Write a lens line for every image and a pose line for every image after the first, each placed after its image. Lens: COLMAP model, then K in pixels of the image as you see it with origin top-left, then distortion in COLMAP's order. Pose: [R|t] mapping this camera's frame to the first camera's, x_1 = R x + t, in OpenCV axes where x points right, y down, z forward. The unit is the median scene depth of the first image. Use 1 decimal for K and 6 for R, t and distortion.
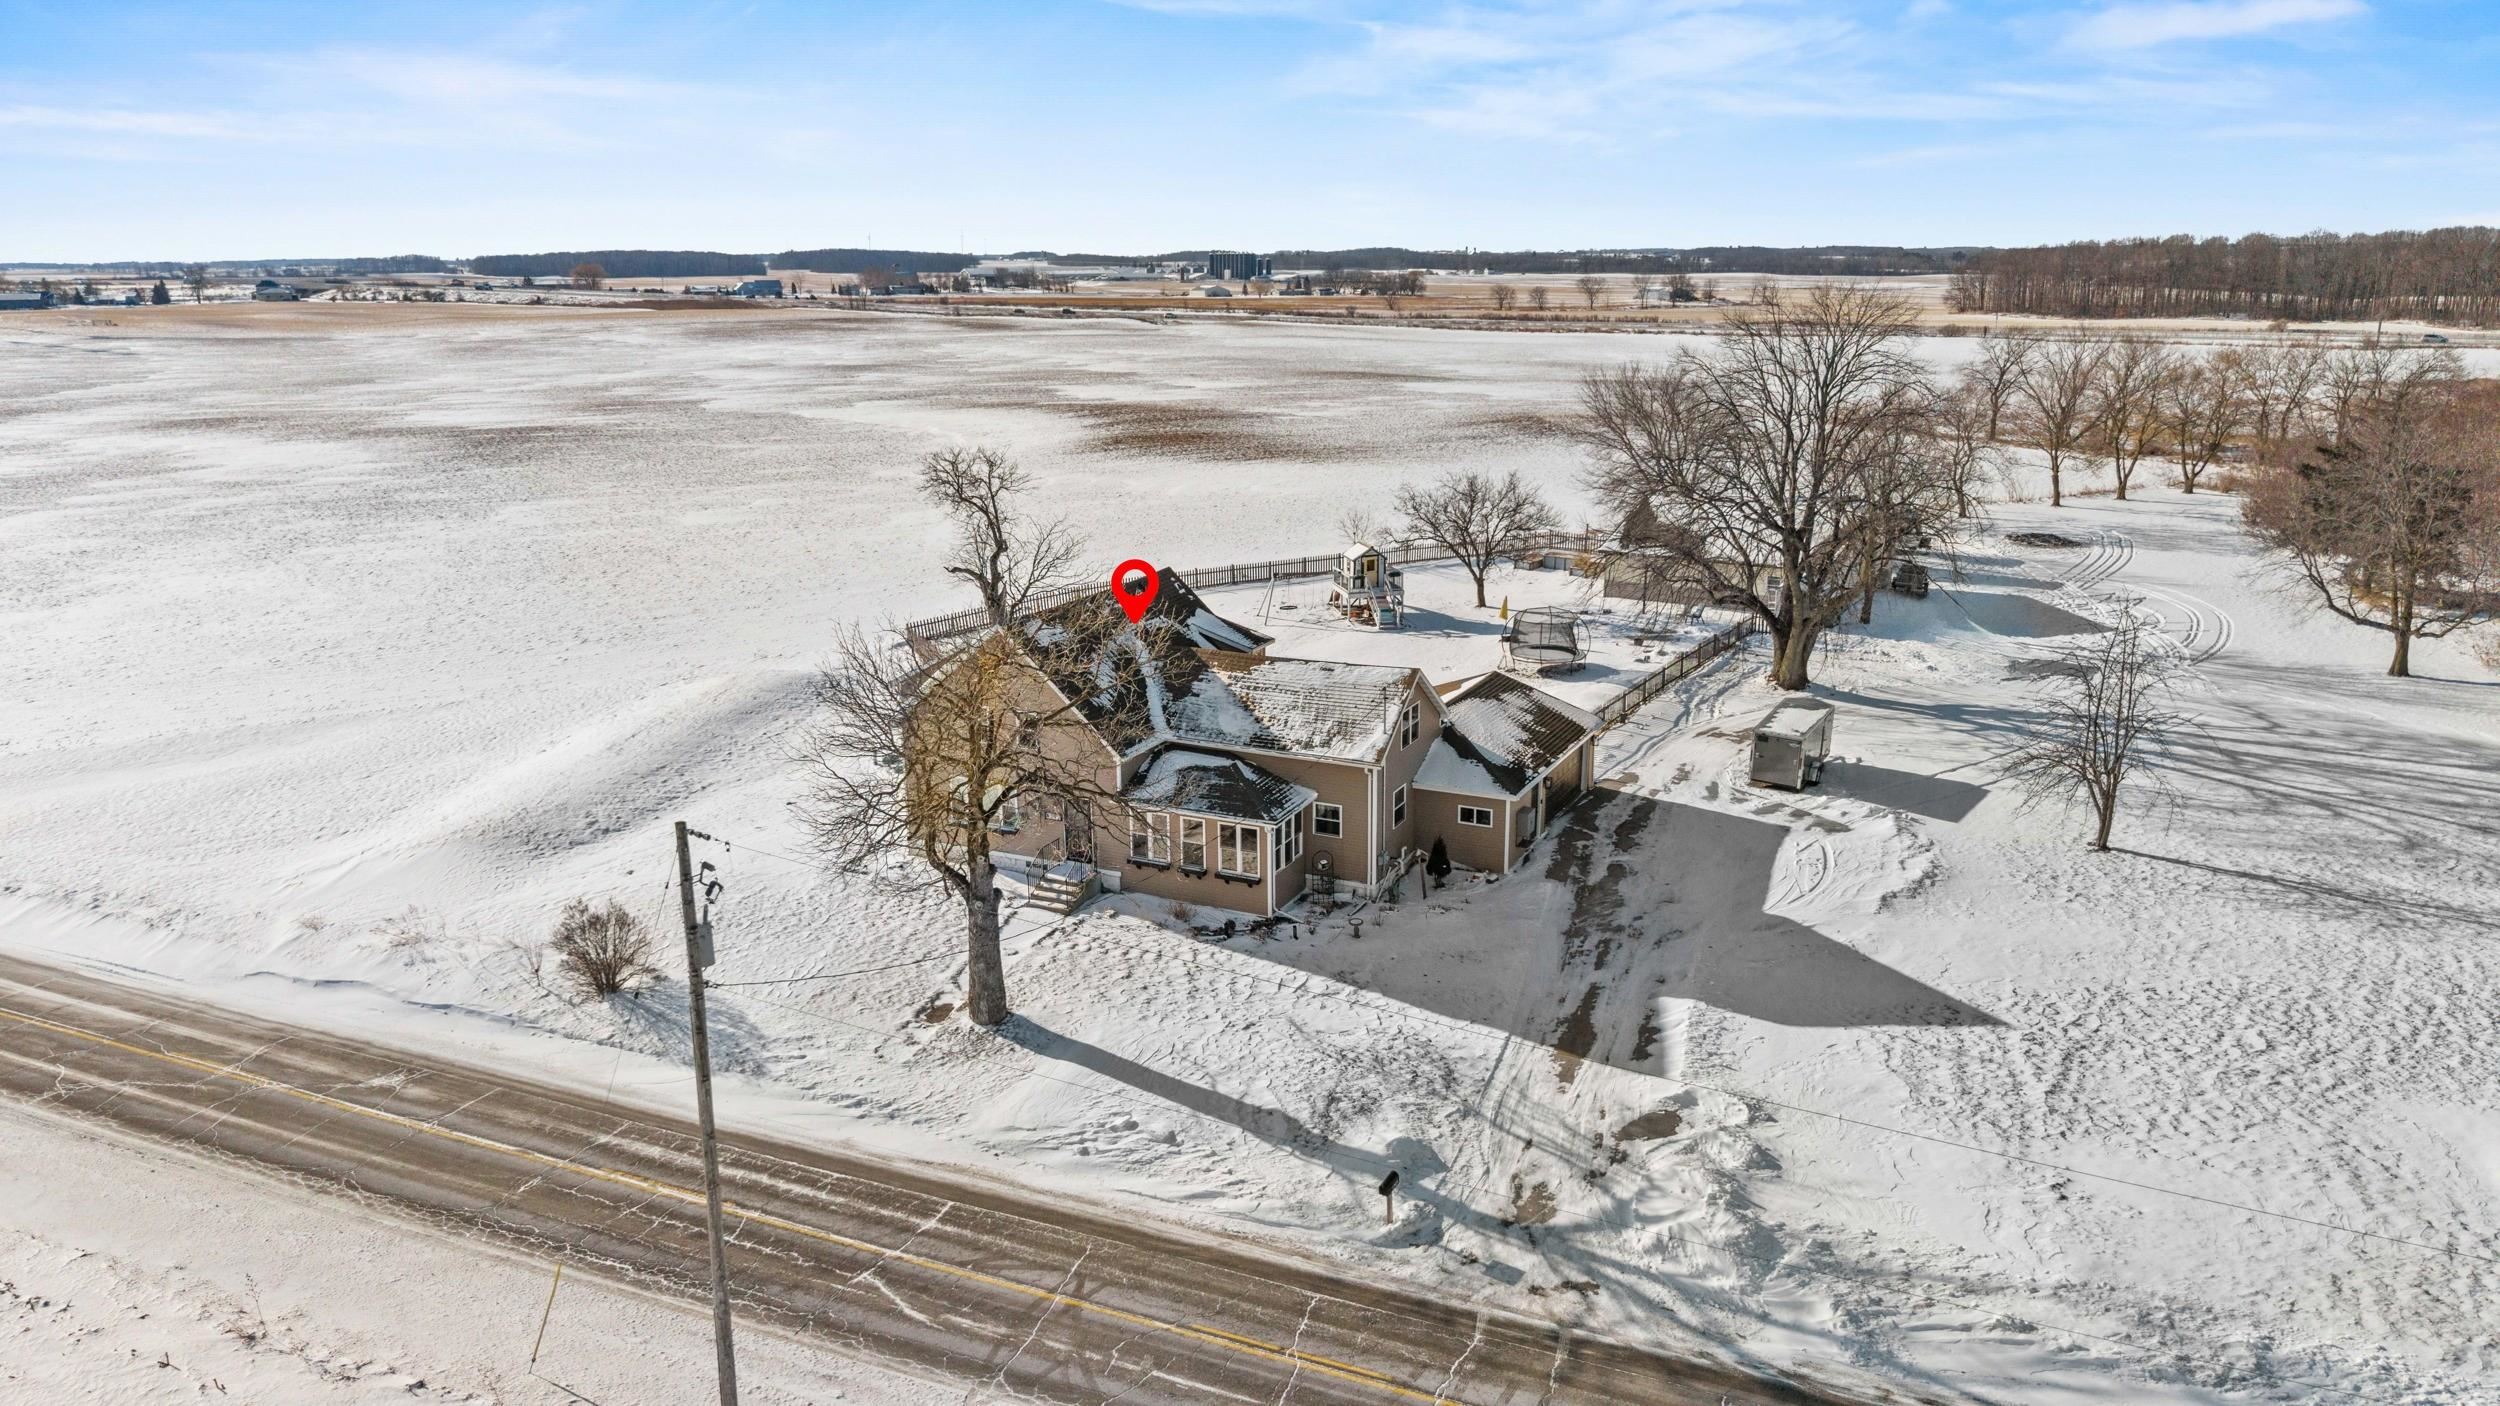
lens RADIAL K [[1671.7, 0, 1250.0], [0, 1671.7, 703.0], [0, 0, 1]] dist [0.059481, -0.093084]
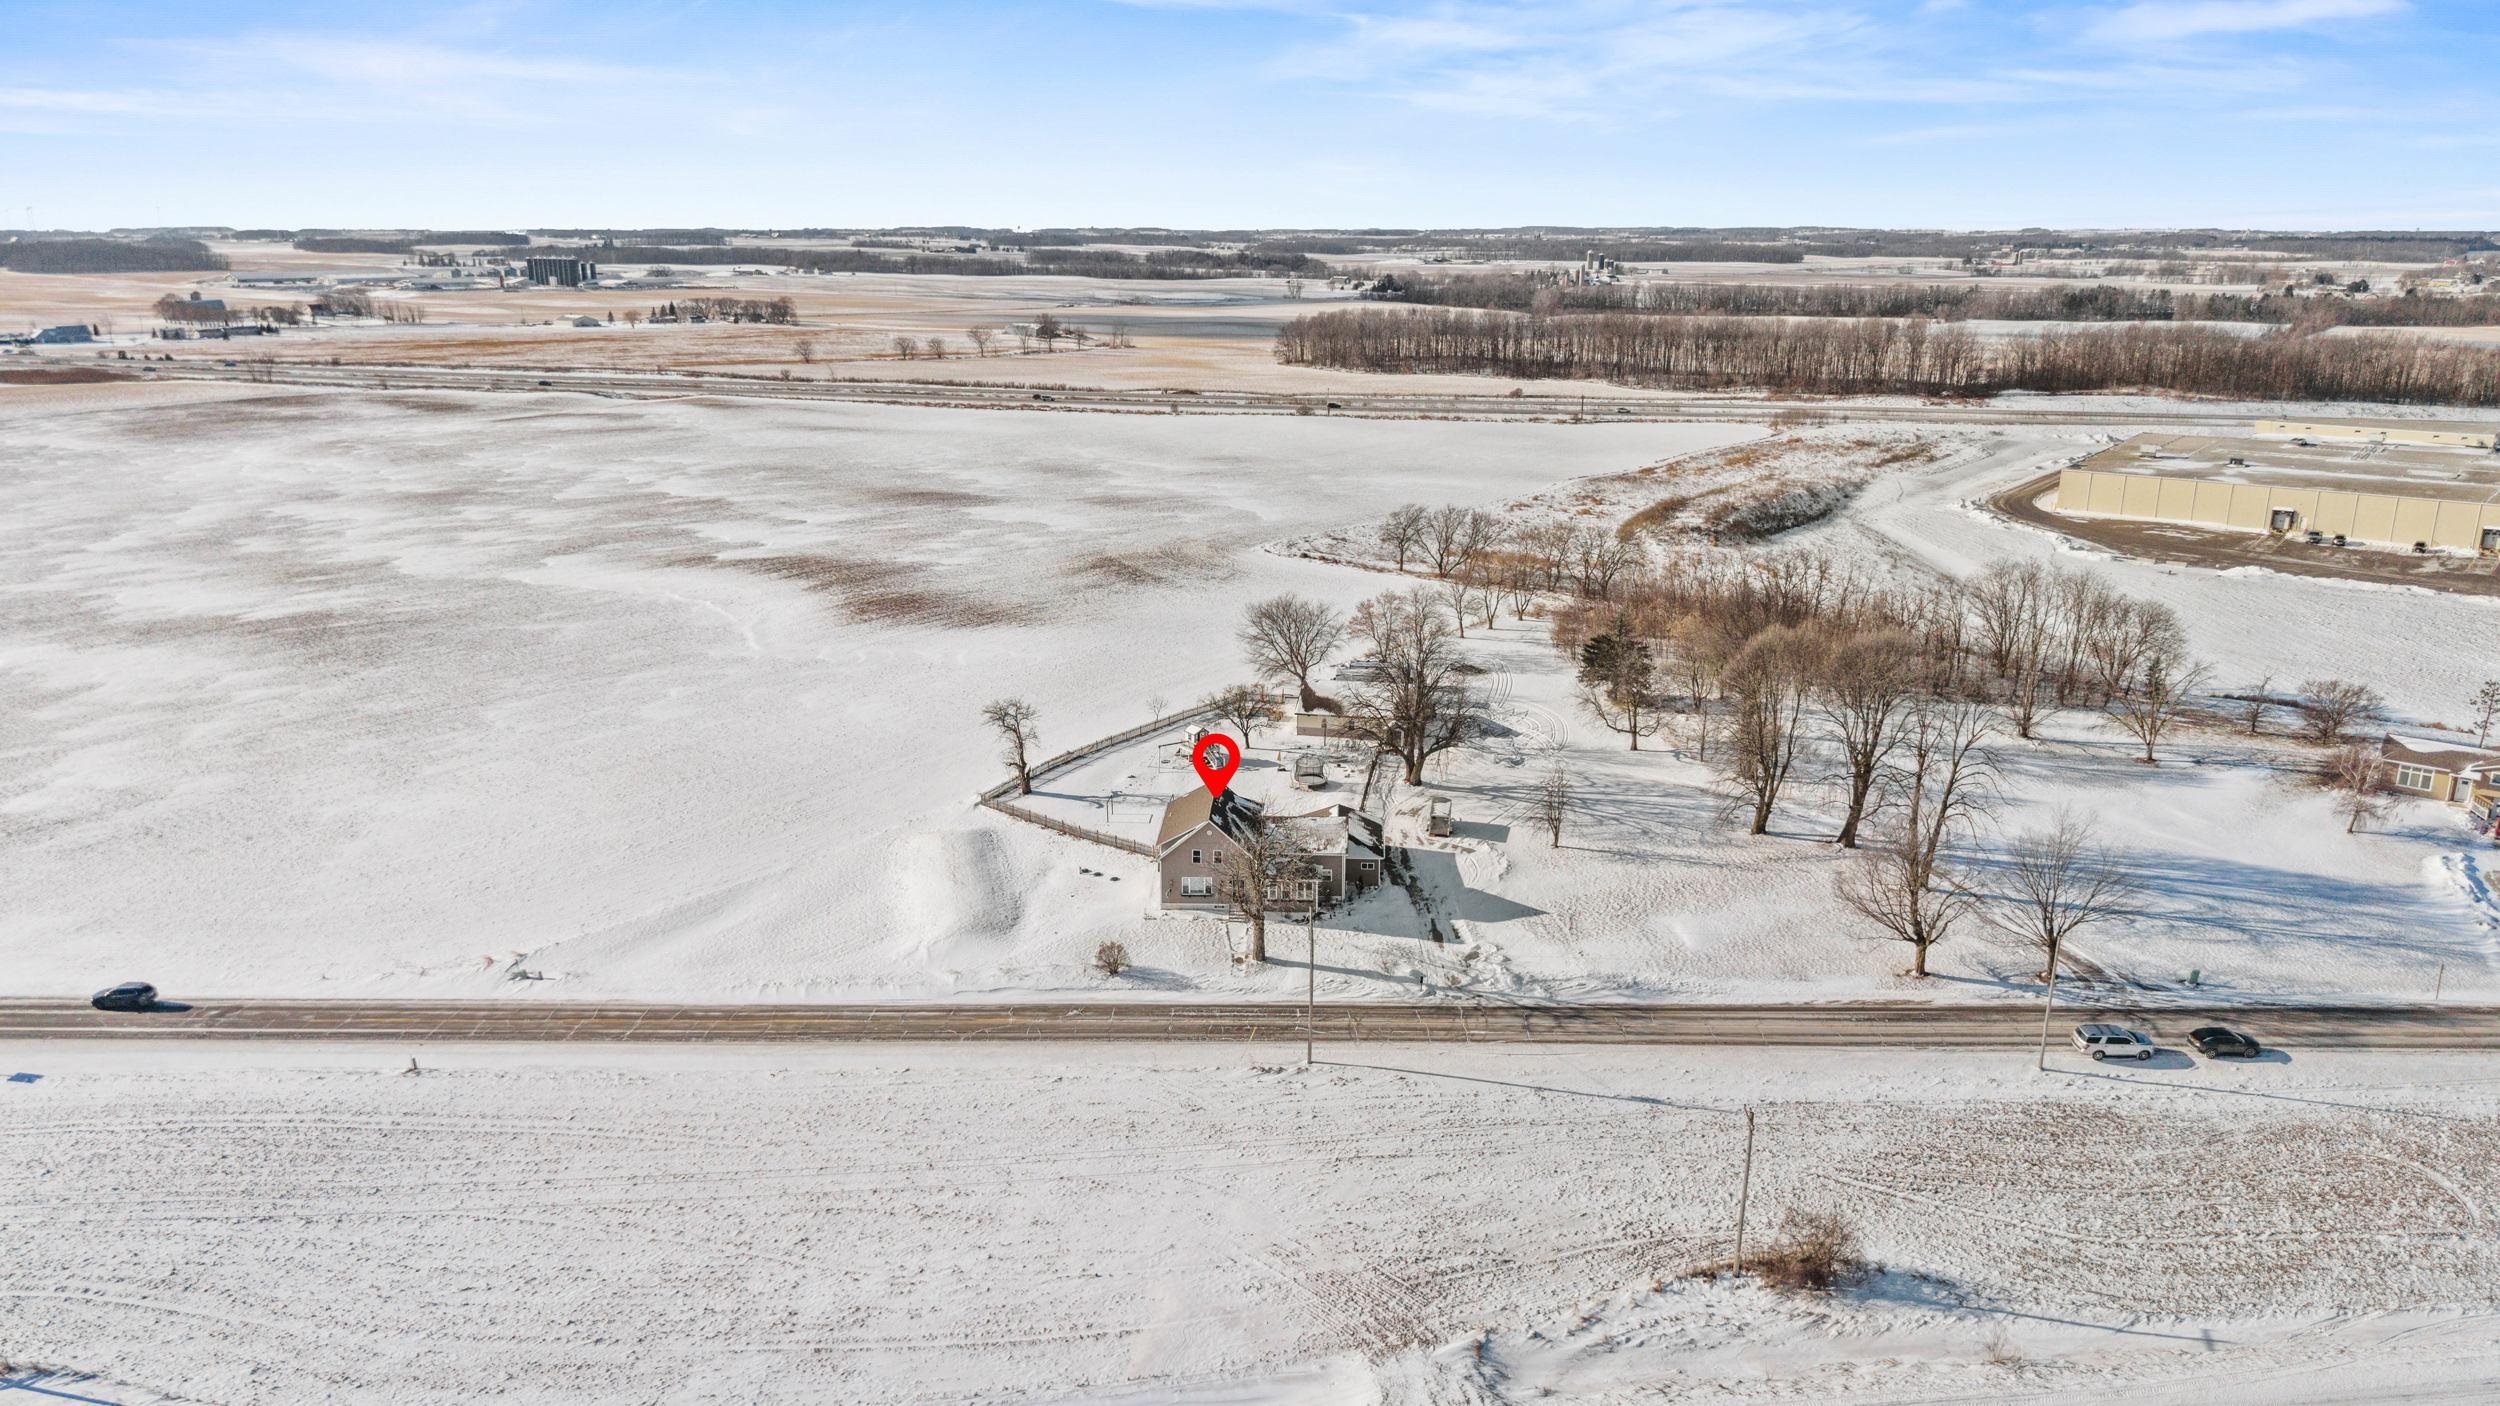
lens RADIAL K [[1671.7, 0, 1250.0], [0, 1671.7, 703.0], [0, 0, 1]] dist [0.059481, -0.093084]
pose [[0.920579, -0.097287, 0.378245, -1.104559], [0.091222, 0.995251, 0.033968, -0.325017], [-0.379753, 0.003234, 0.925082, -1.542553]]
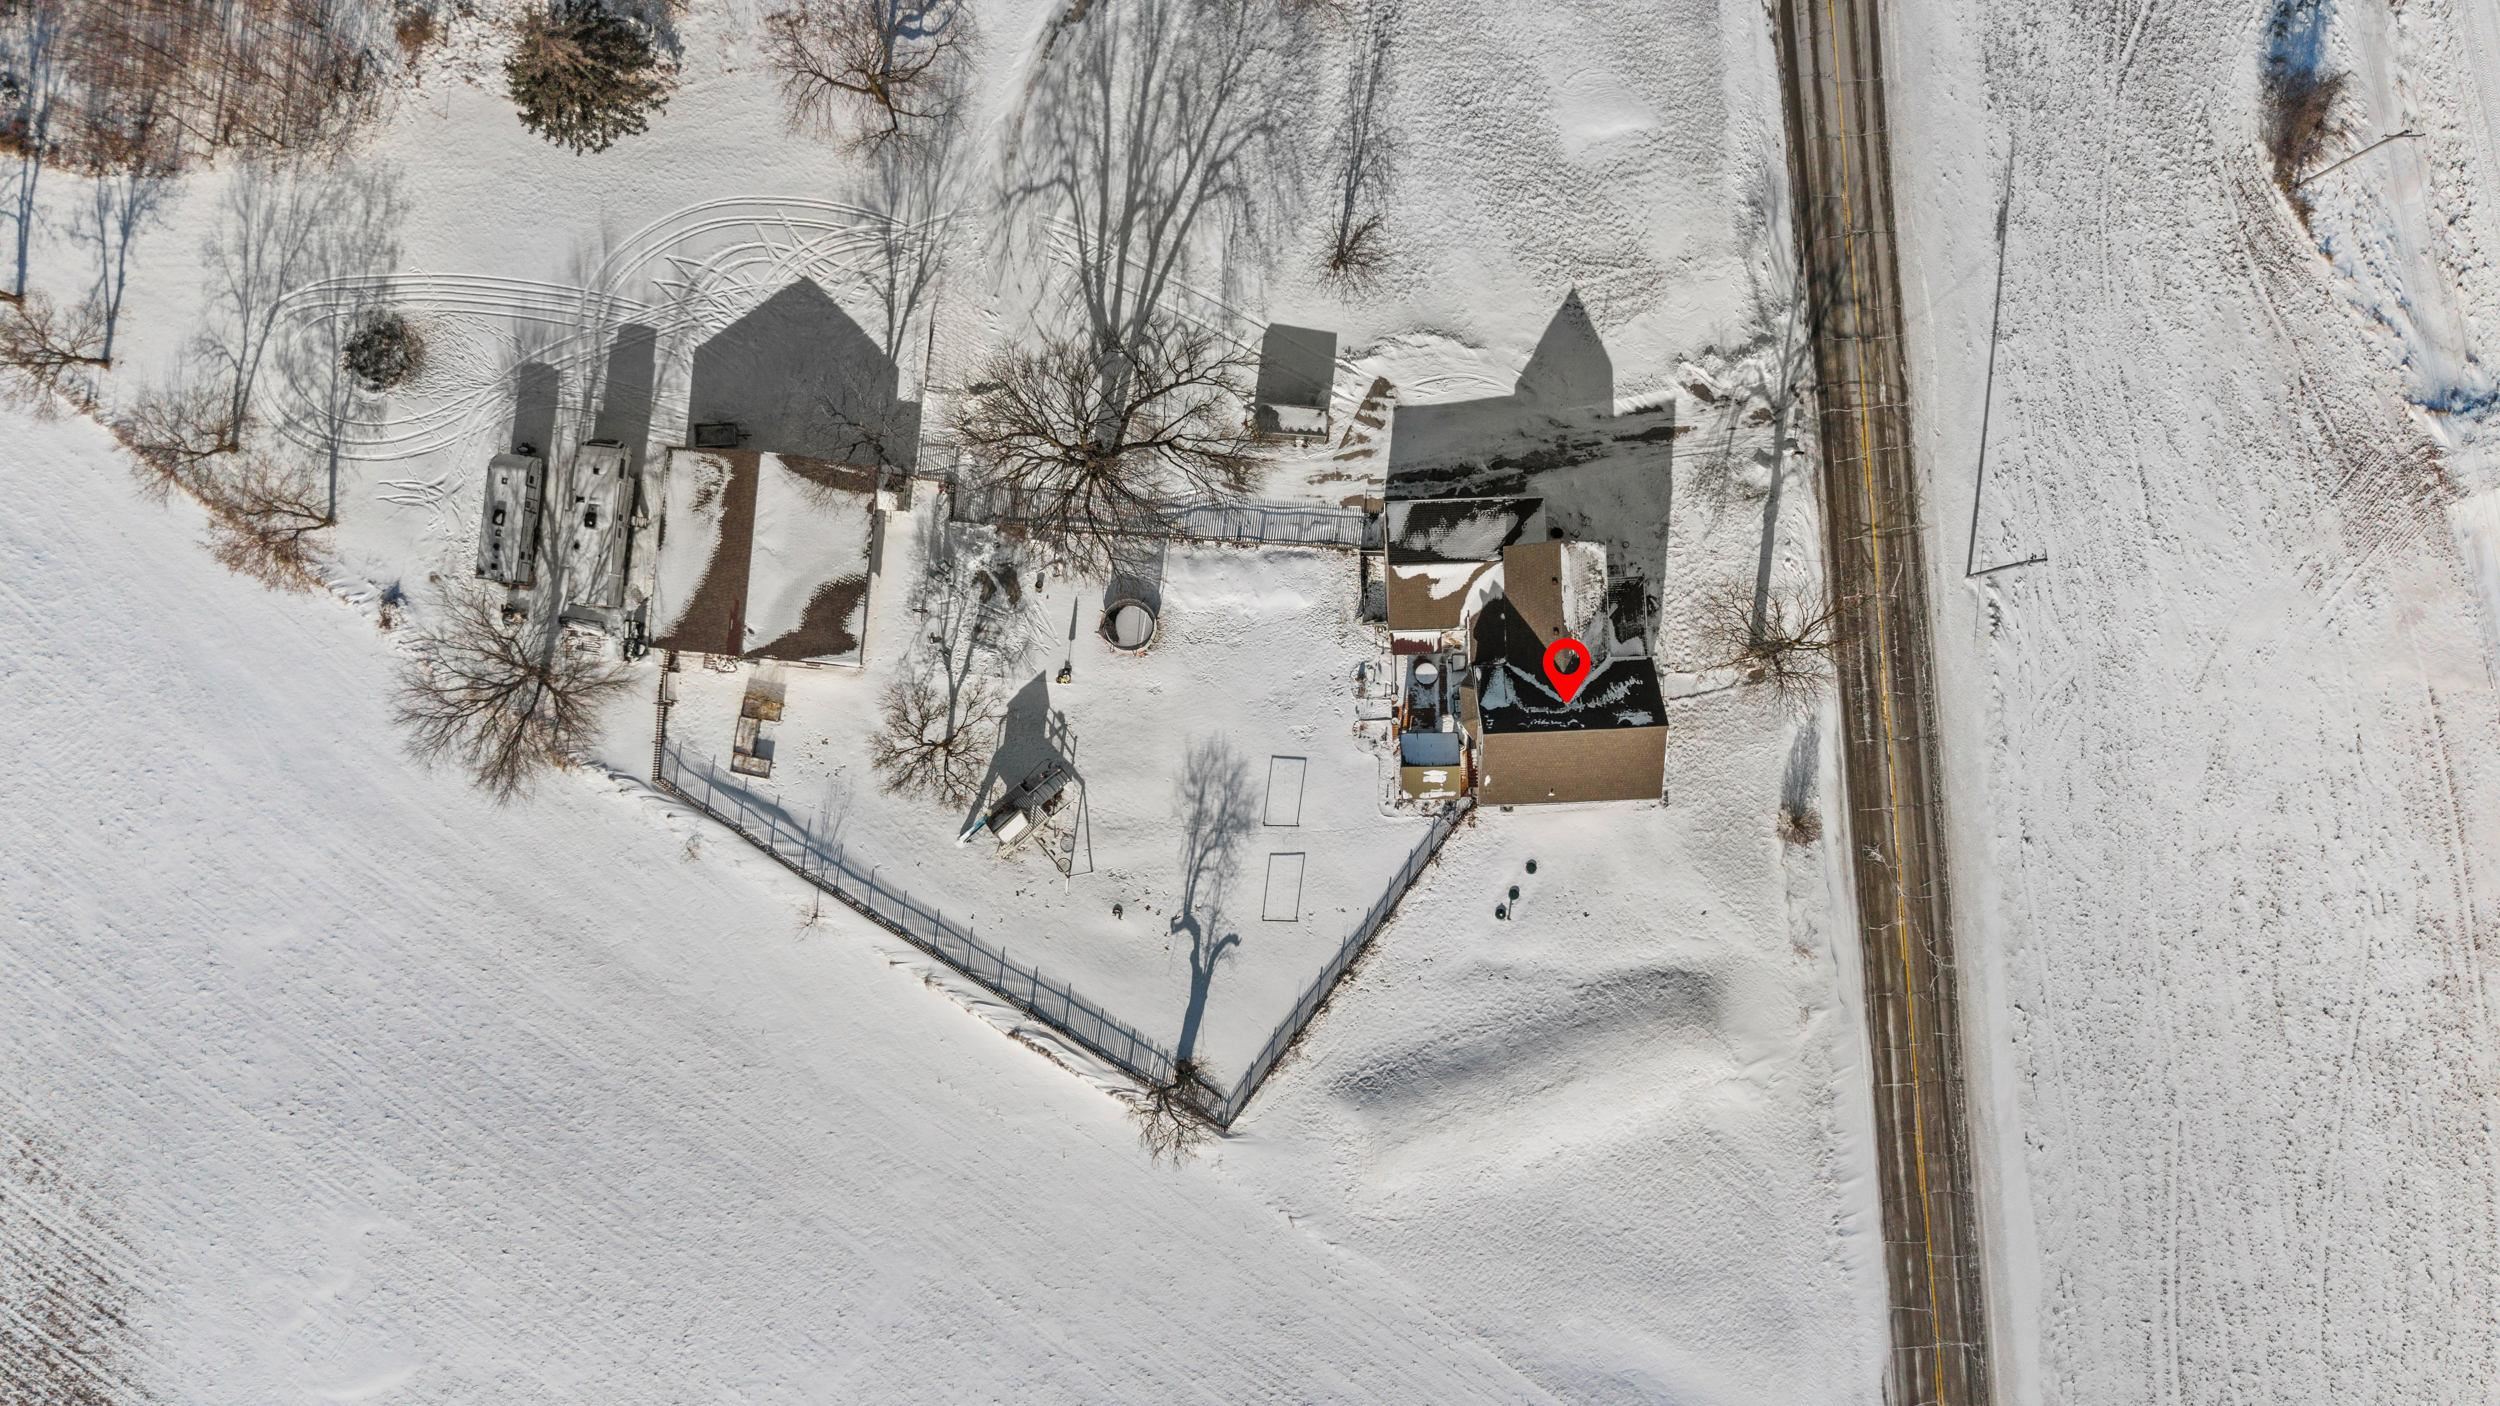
lens RADIAL K [[1698.0, 0, 1250.0], [0, 1698.0, 703.0], [0, 0, 1]] dist [-0.001231, -0.001288]
pose [[-0.476022, -0.878890, 0.030898, 0.045608], [0.255527, -0.104609, 0.961126, -2.106586], [-0.841492, 0.465412, 0.274376, 0.862631]]
